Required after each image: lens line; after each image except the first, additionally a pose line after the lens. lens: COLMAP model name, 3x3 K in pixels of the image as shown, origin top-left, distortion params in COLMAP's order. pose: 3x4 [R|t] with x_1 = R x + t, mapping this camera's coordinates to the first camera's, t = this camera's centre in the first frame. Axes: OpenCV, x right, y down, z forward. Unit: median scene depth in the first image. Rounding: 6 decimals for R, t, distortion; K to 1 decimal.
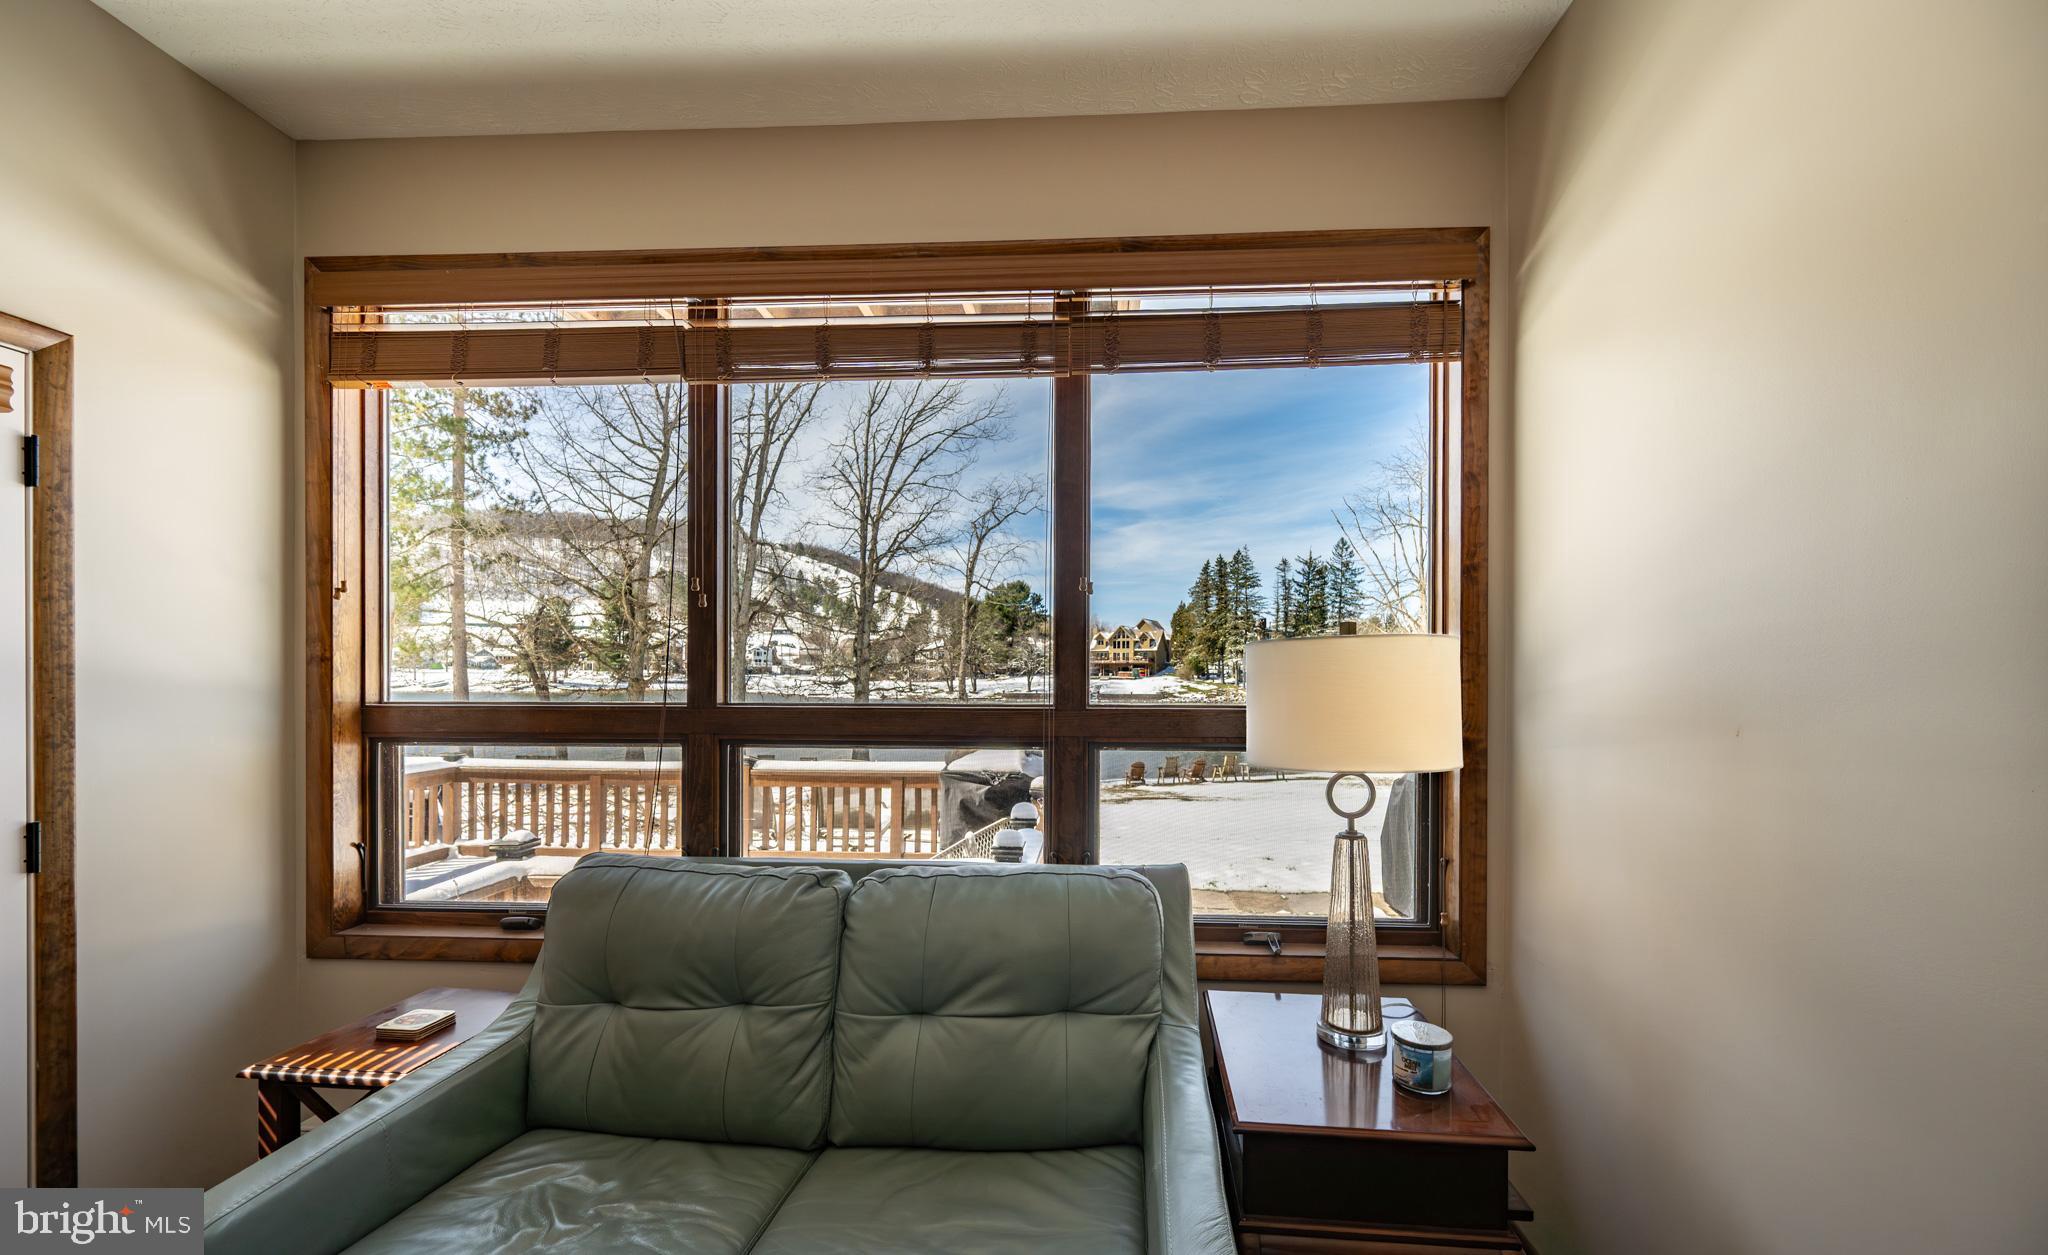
lens RADIAL K [[803.0, 0, 1050.6], [0, 803.0, 688.1], [0, 0, 1]] dist [0.002604, 0.000079]
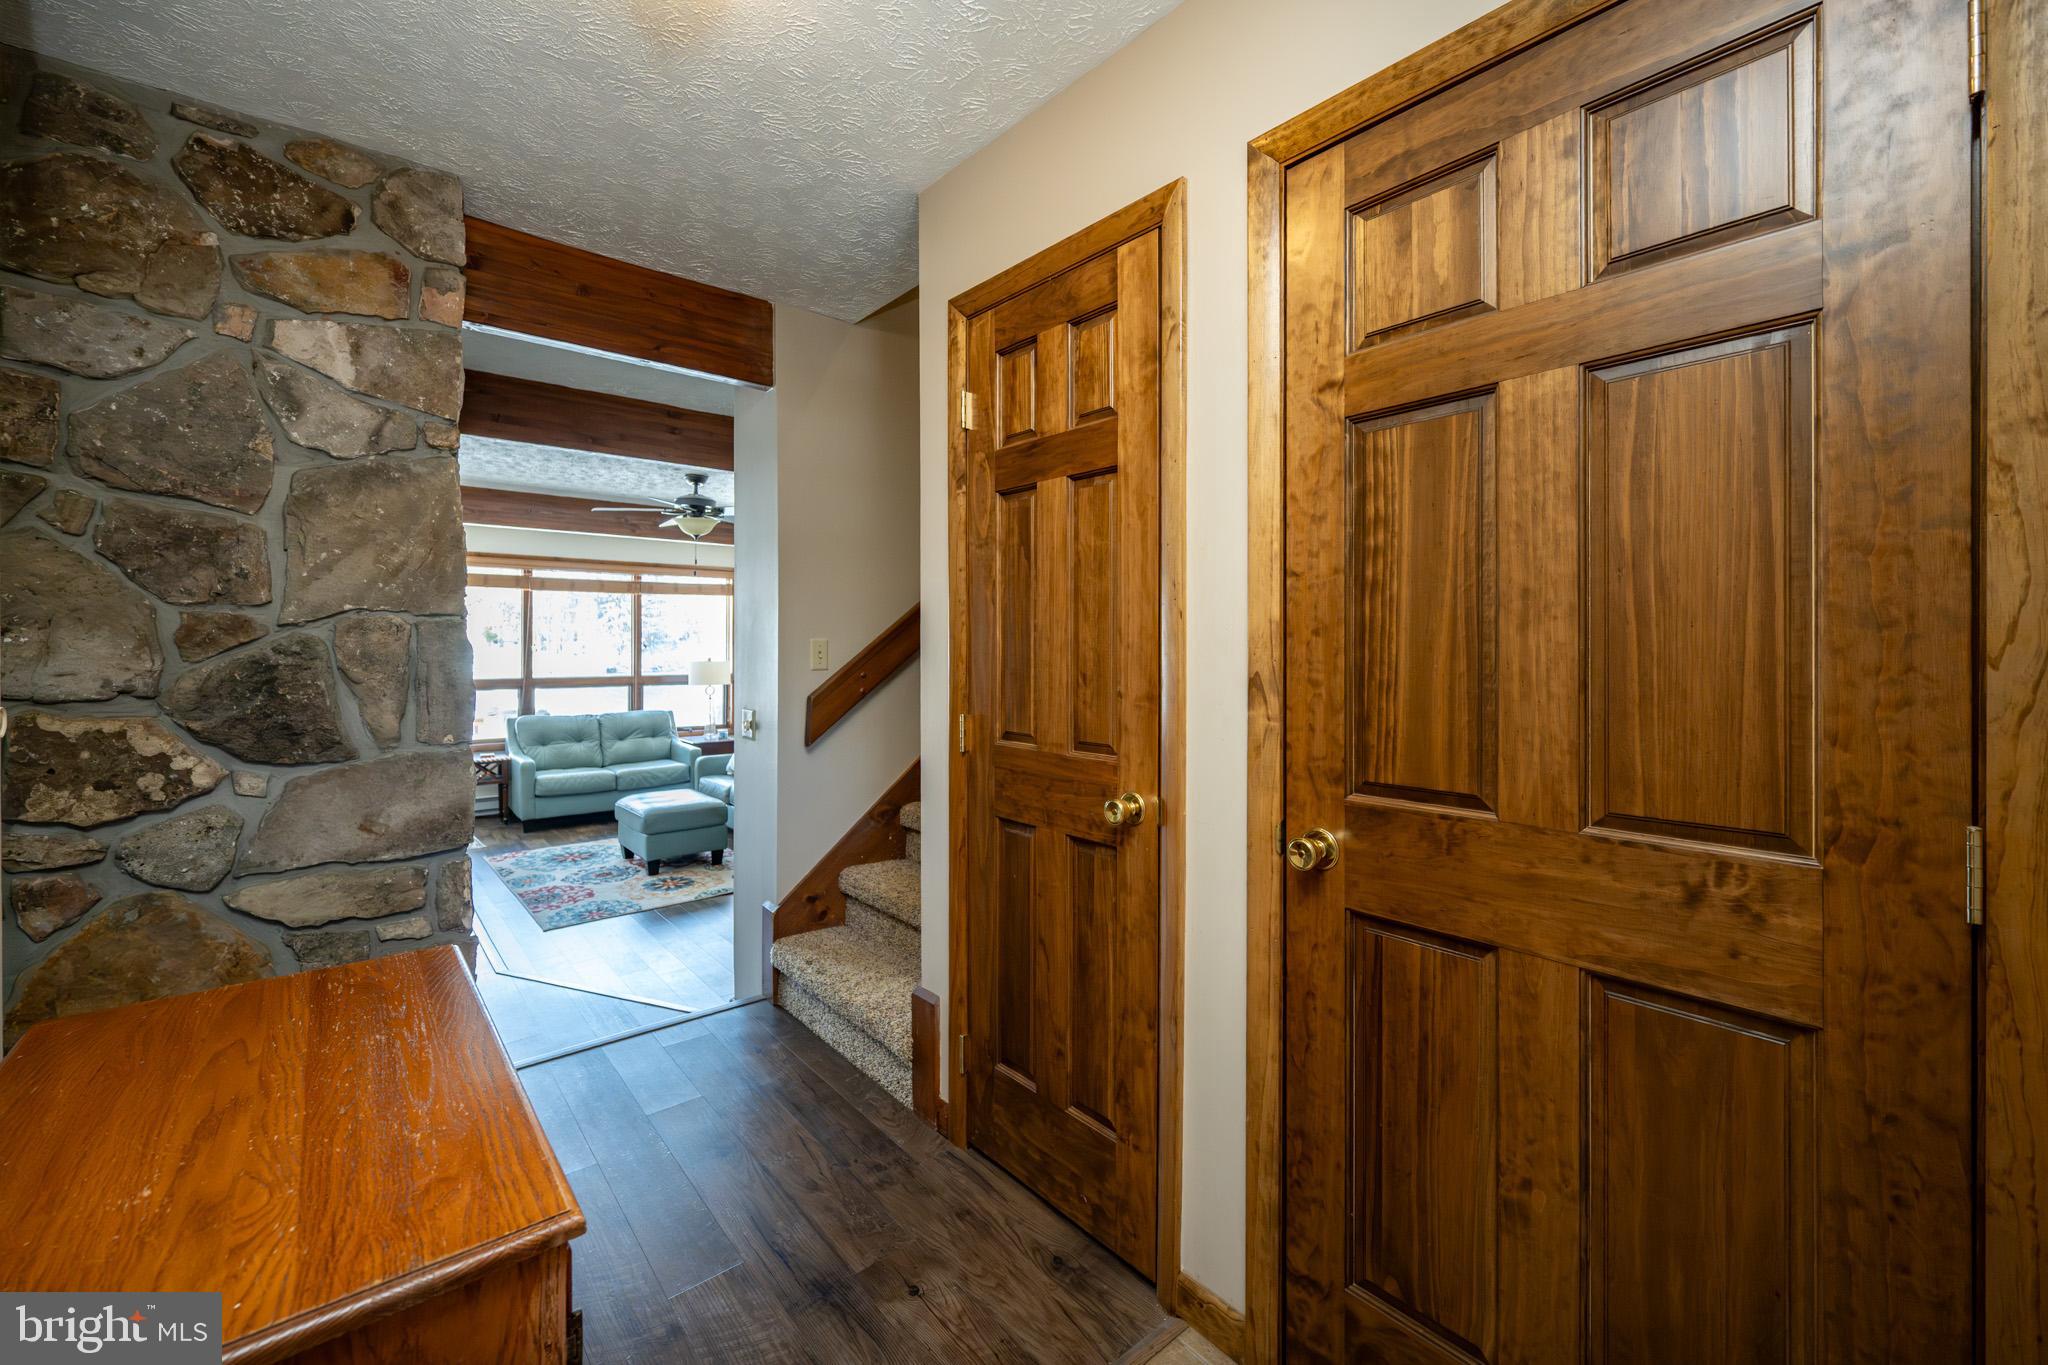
lens RADIAL K [[844.4, 0, 1015.9], [0, 844.4, 637.5], [0, 0, 1]] dist [-0.002235, 0.001848]
pose [[0.736851, 0.004843, 0.676038, -0.967868], [0.007130, 0.999863, -0.014934, -0.059758], [-0.676017, 0.015825, 0.736716, -2.275723]]
